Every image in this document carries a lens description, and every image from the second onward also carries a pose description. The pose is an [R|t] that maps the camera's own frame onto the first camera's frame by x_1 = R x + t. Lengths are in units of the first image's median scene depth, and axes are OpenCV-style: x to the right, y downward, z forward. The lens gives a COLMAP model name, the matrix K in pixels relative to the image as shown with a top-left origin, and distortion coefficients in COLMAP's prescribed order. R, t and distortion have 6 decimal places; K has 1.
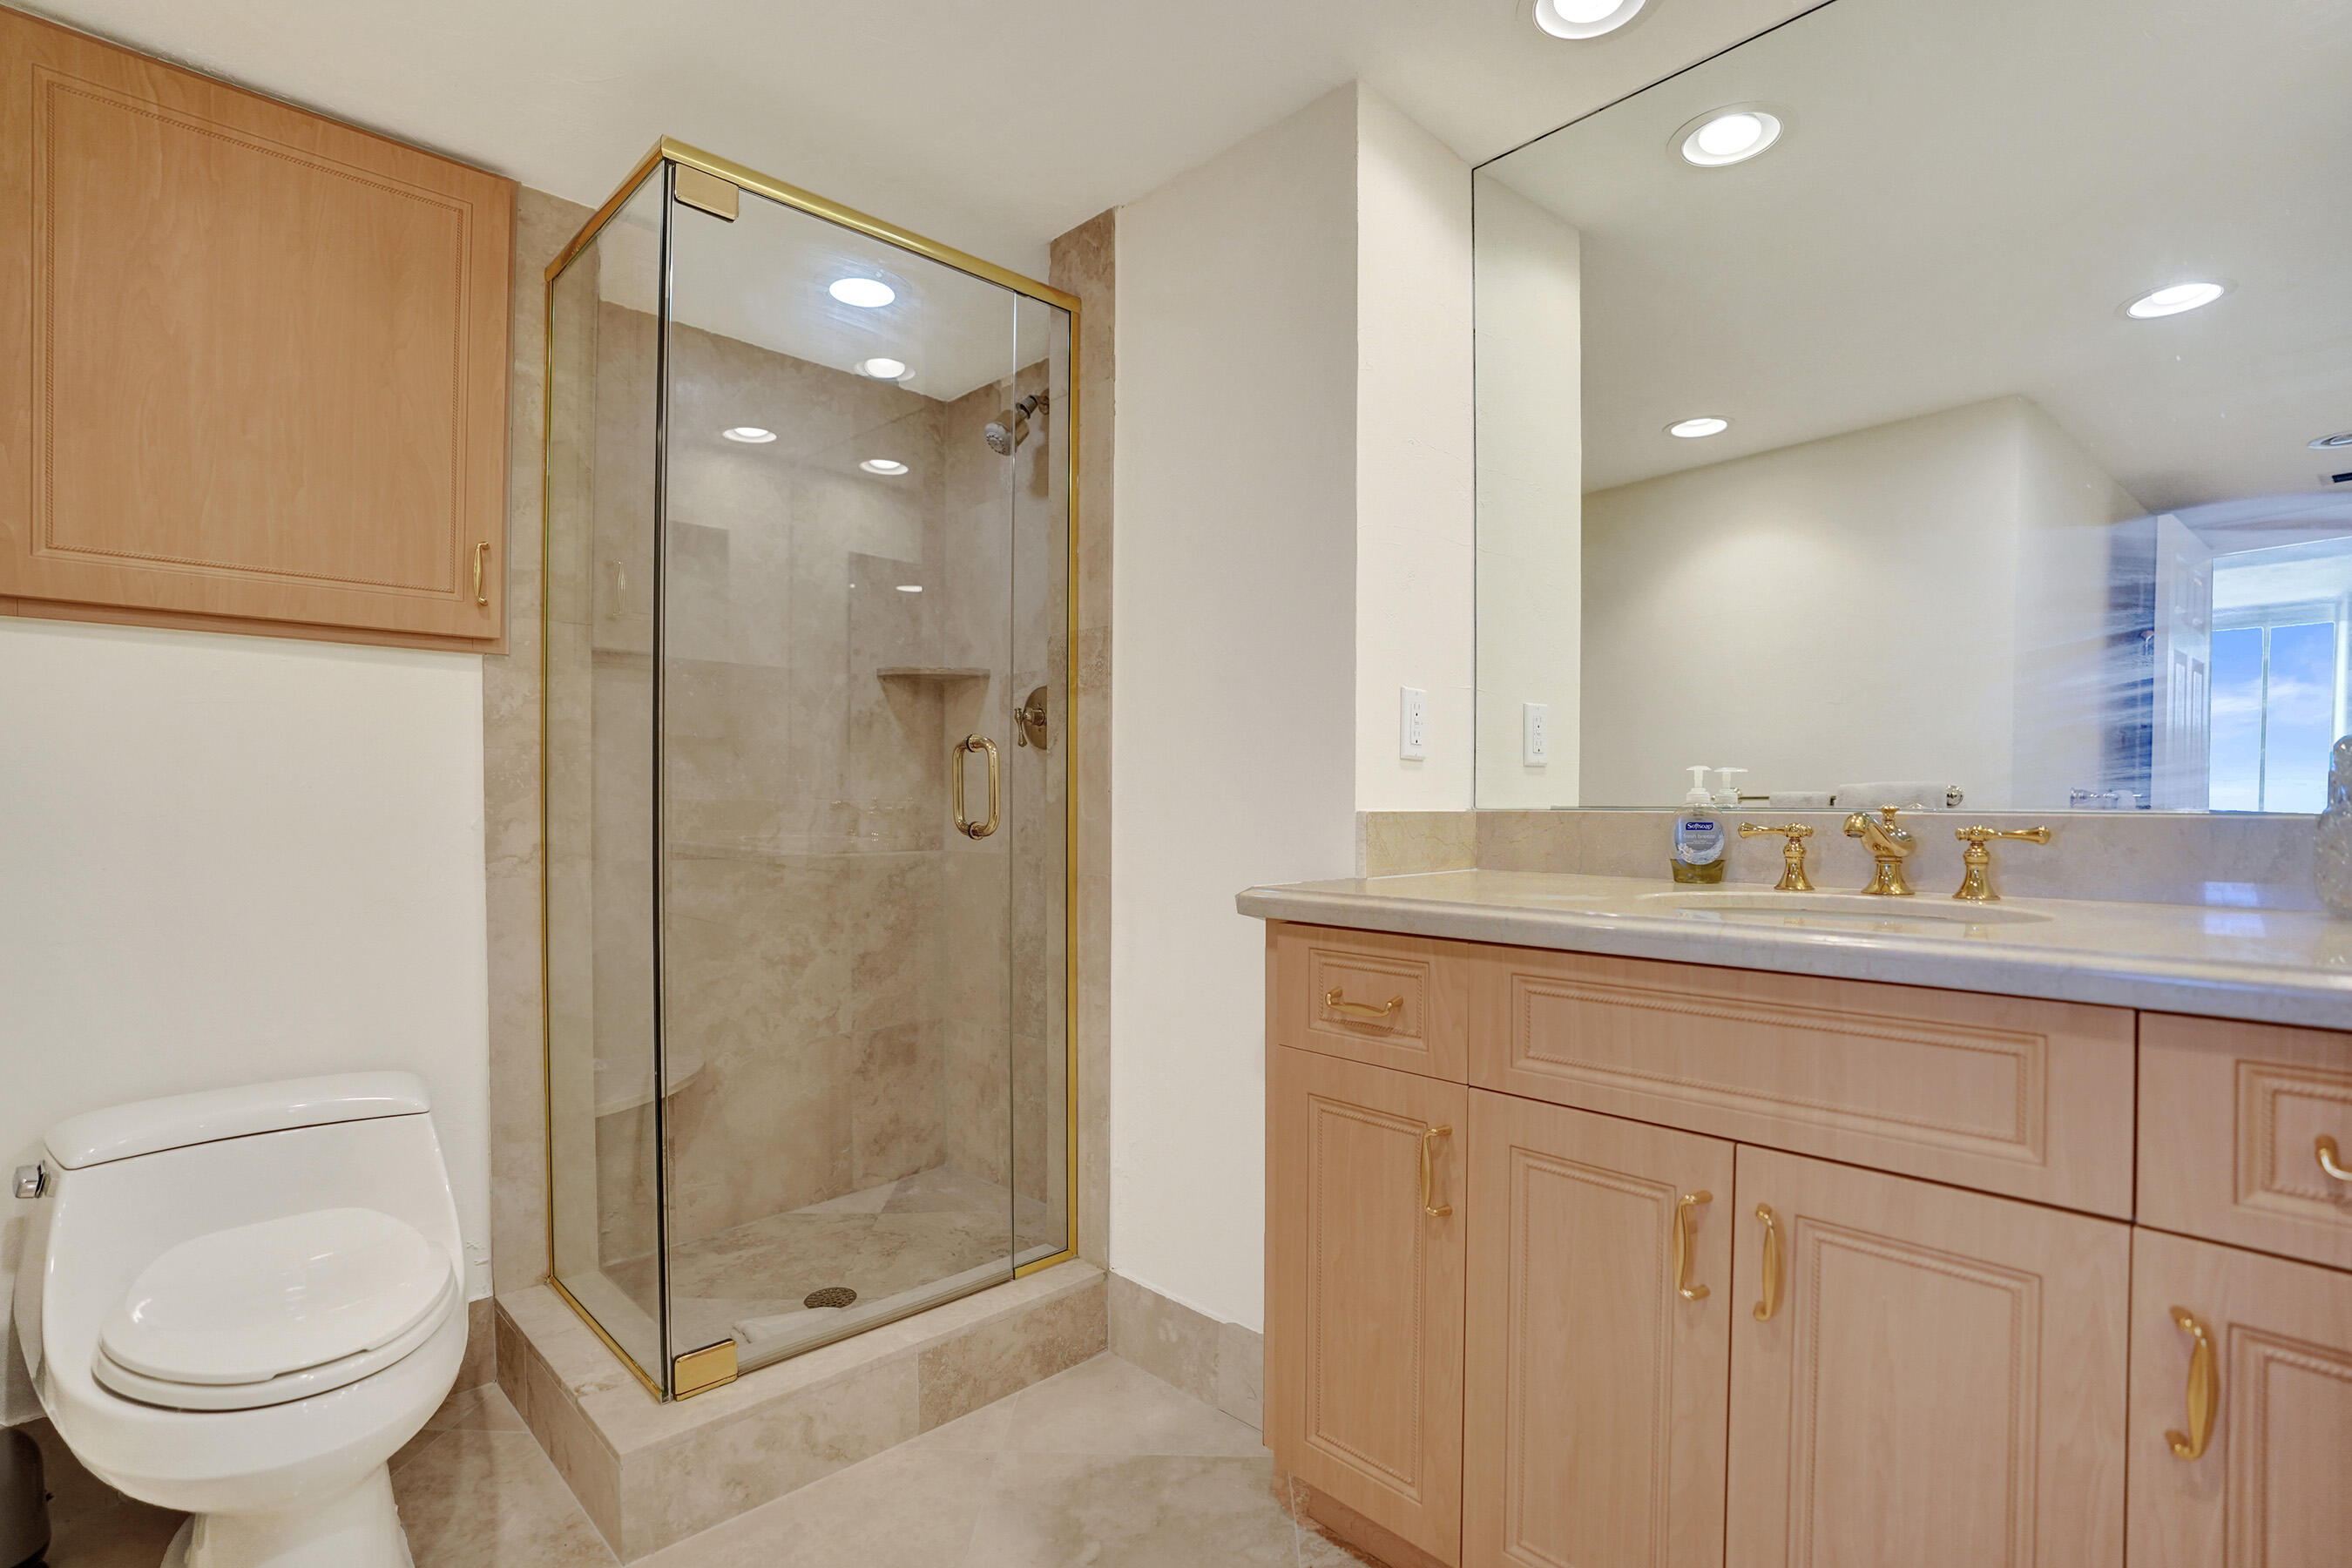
lens RADIAL K [[1116.2, 0, 1165.7], [0, 1116.2, 783.3], [0, 0, 1]] dist [-0.070699, 0.025478]
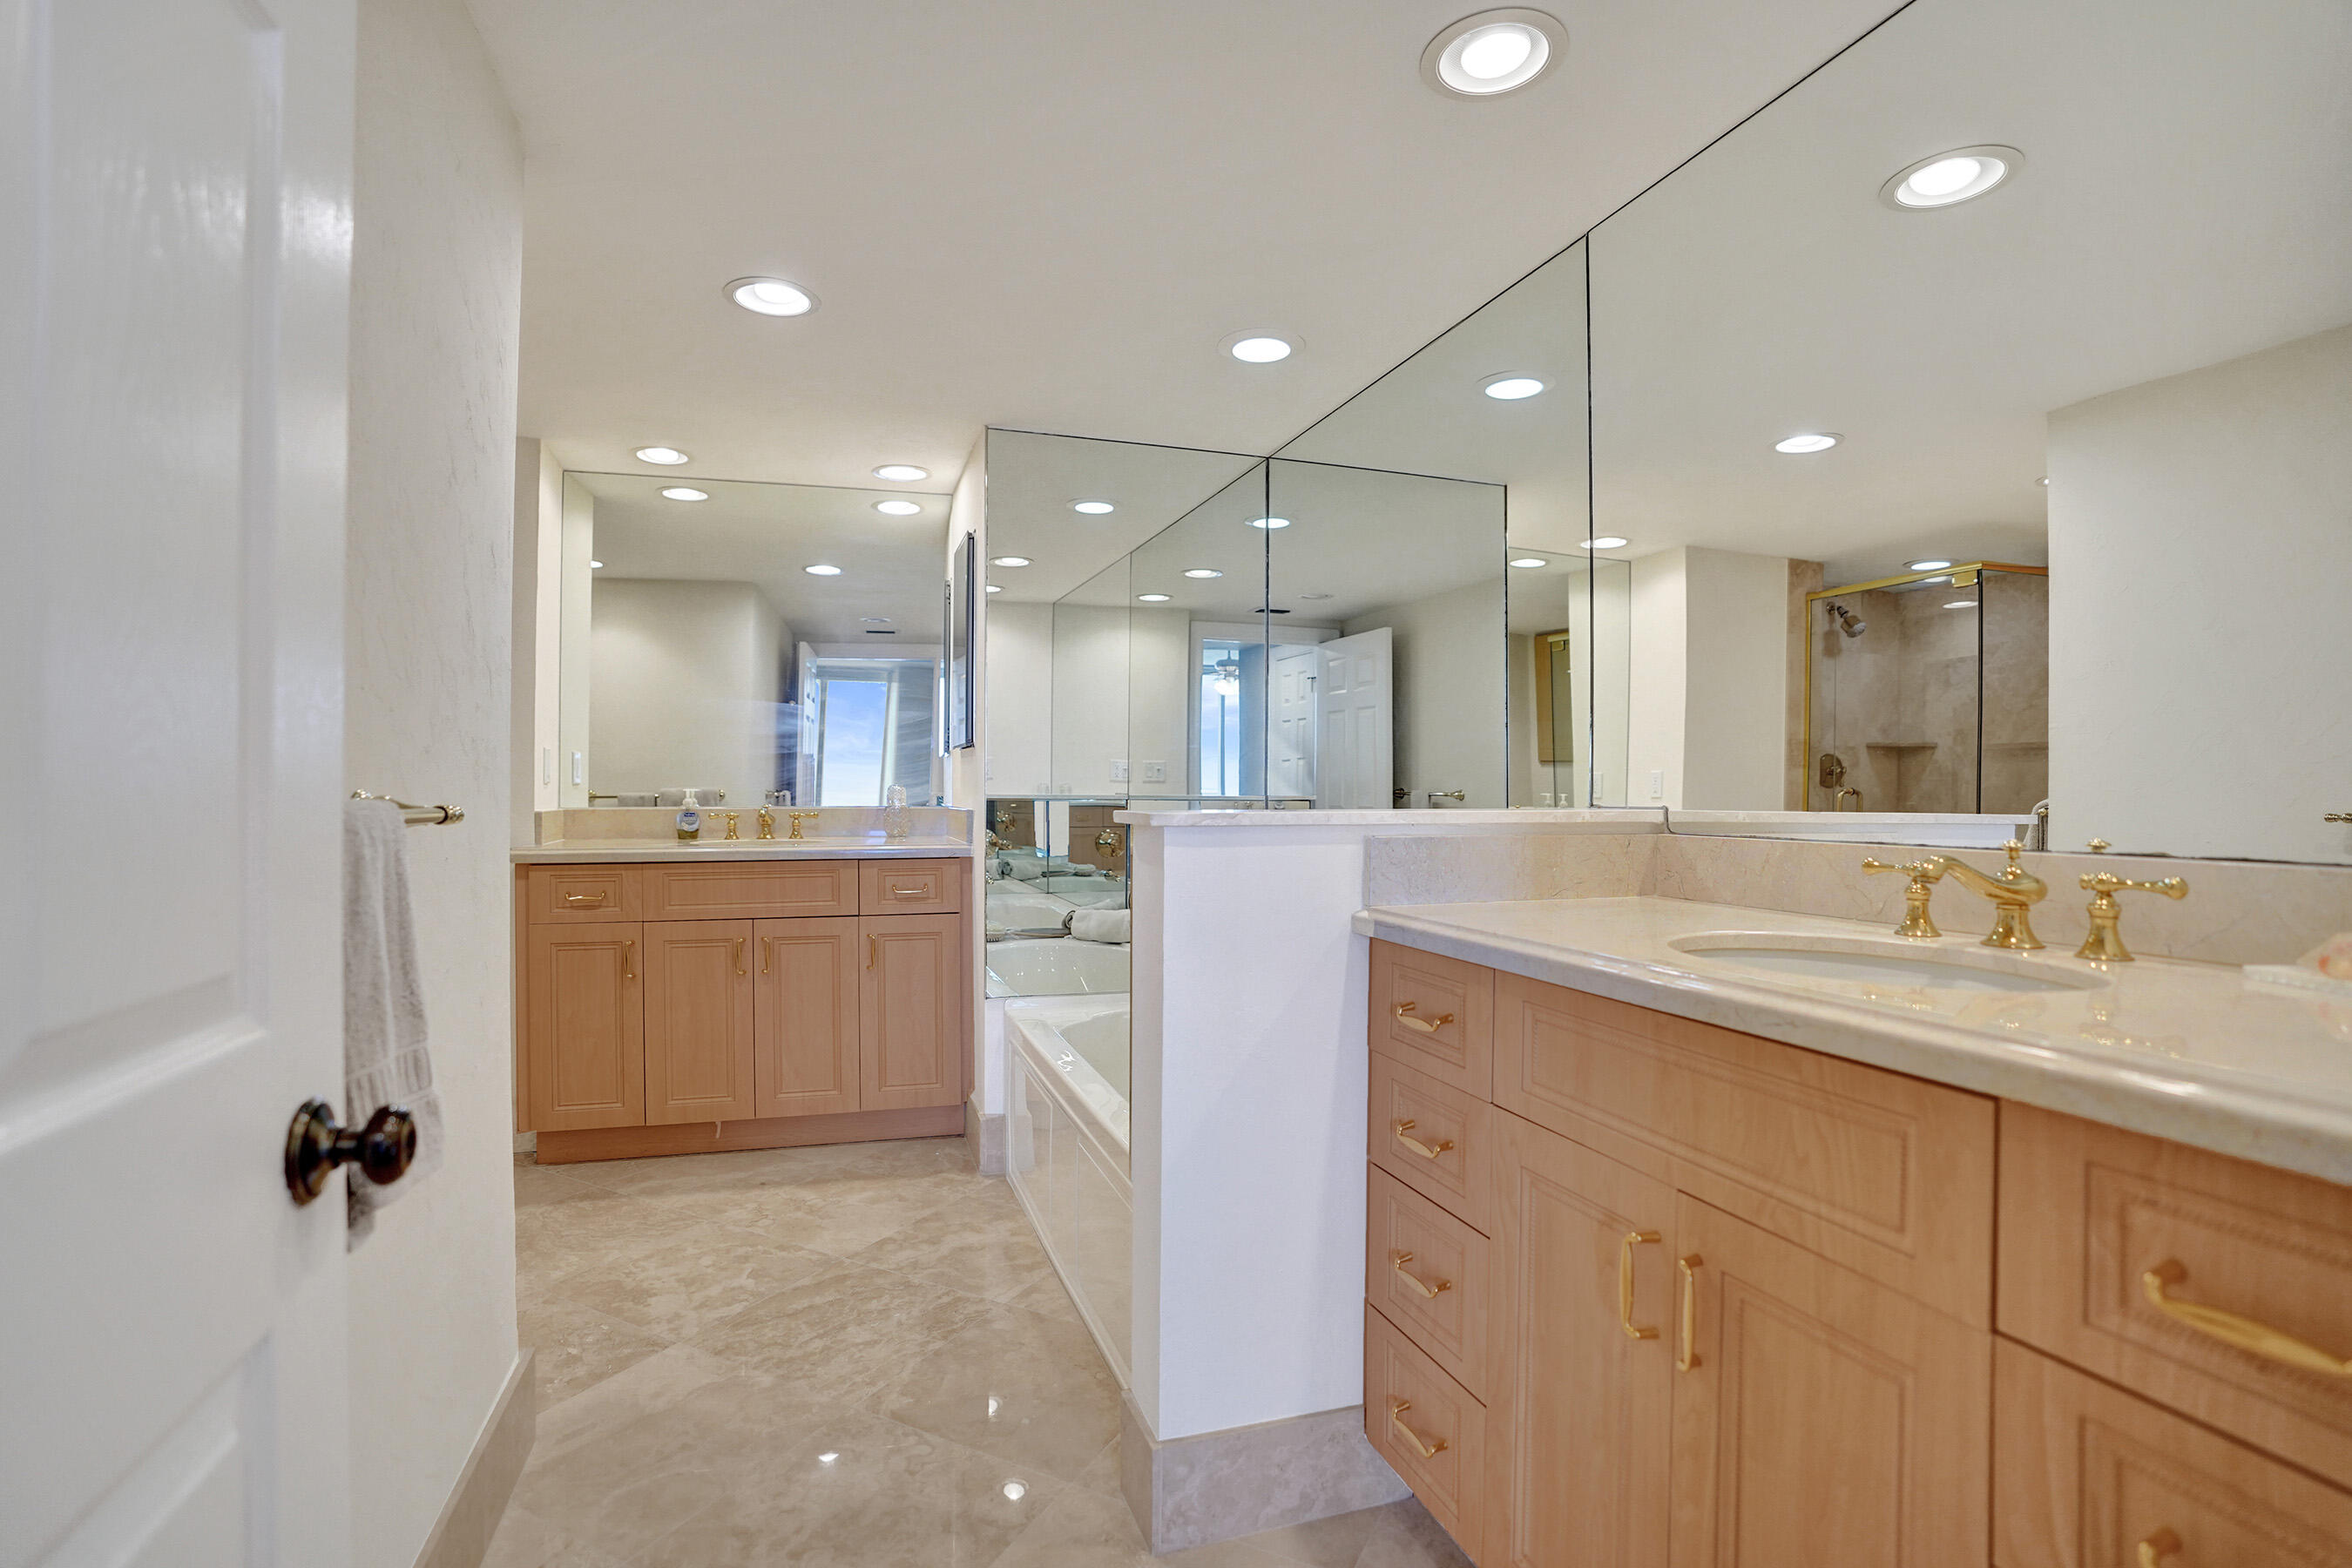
lens RADIAL K [[1116.2, 0, 1165.7], [0, 1116.2, 783.3], [0, 0, 1]] dist [-0.070699, 0.025478]
pose [[0.435224, 0.000932, 0.900322, -1.351614], [-0.012049, 0.999916, 0.004790, -0.058090], [-0.900241, -0.012933, 0.435199, -1.056167]]
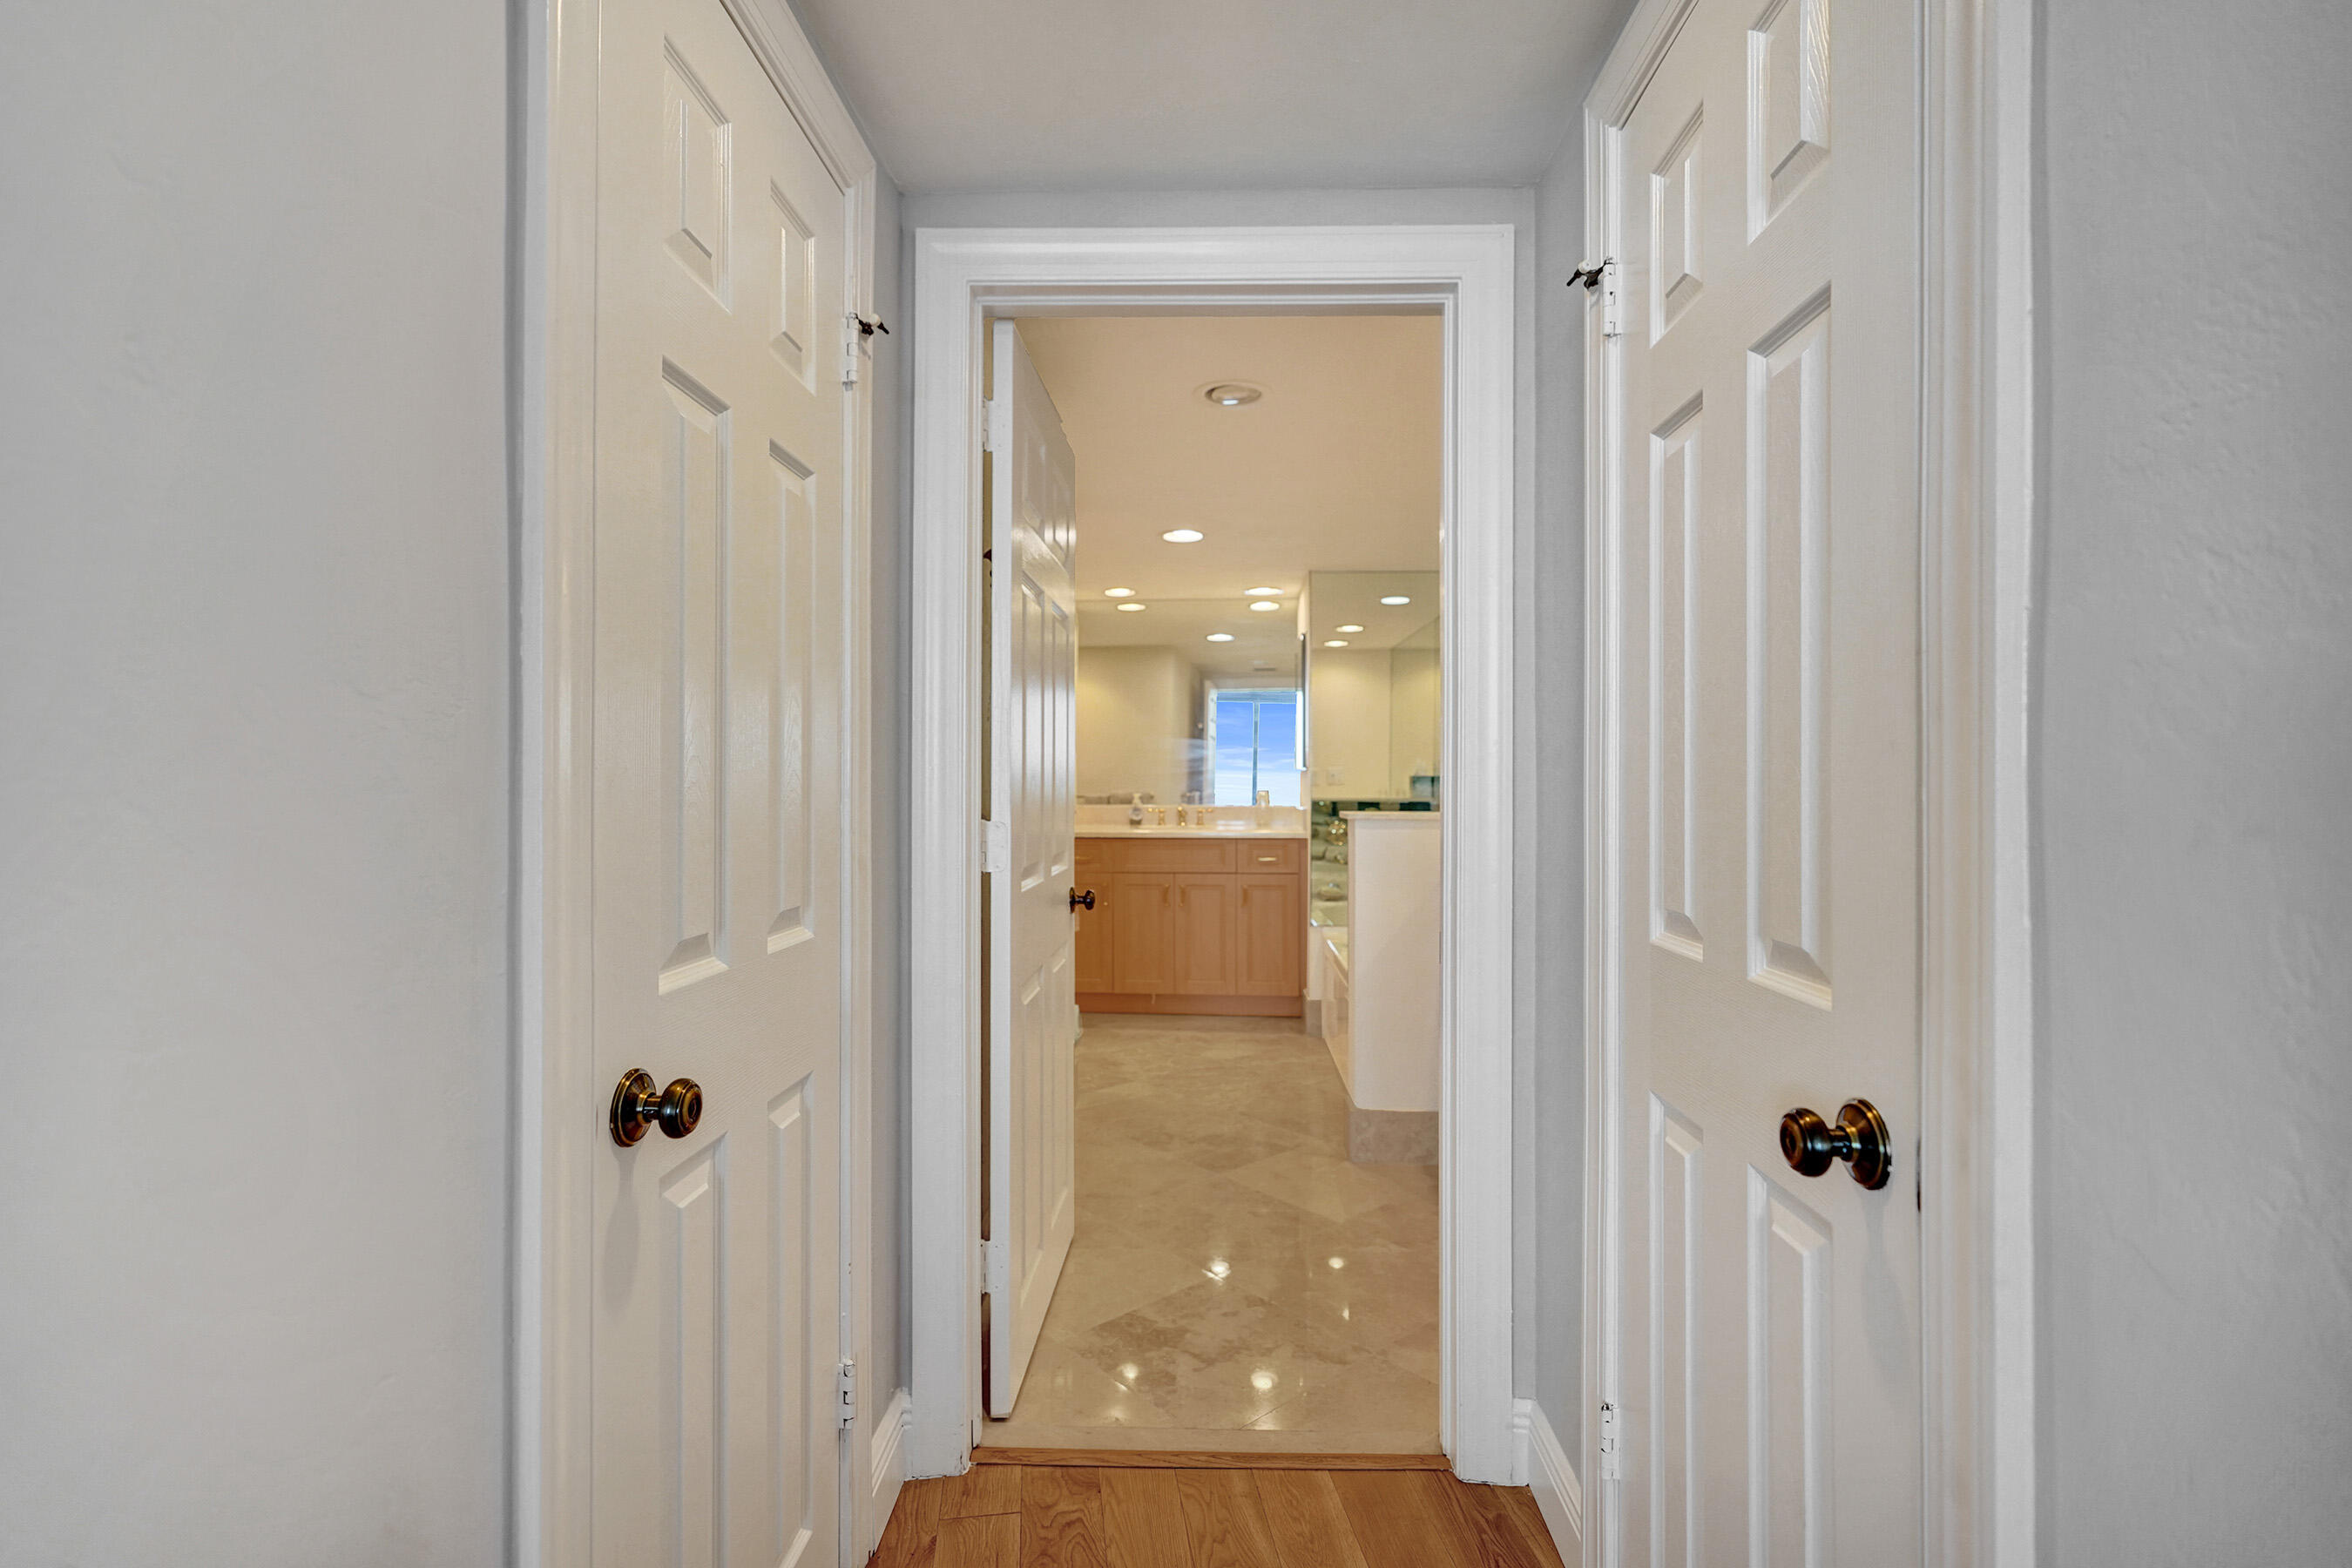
lens RADIAL K [[1116.2, 0, 1165.7], [0, 1116.2, 783.3], [0, 0, 1]] dist [-0.070699, 0.025478]
pose [[0.724629, -0.003591, 0.689130, -2.385738], [-0.009266, 0.999845, 0.014954, -0.126620], [-0.689077, -0.017221, 0.724484, -2.105941]]
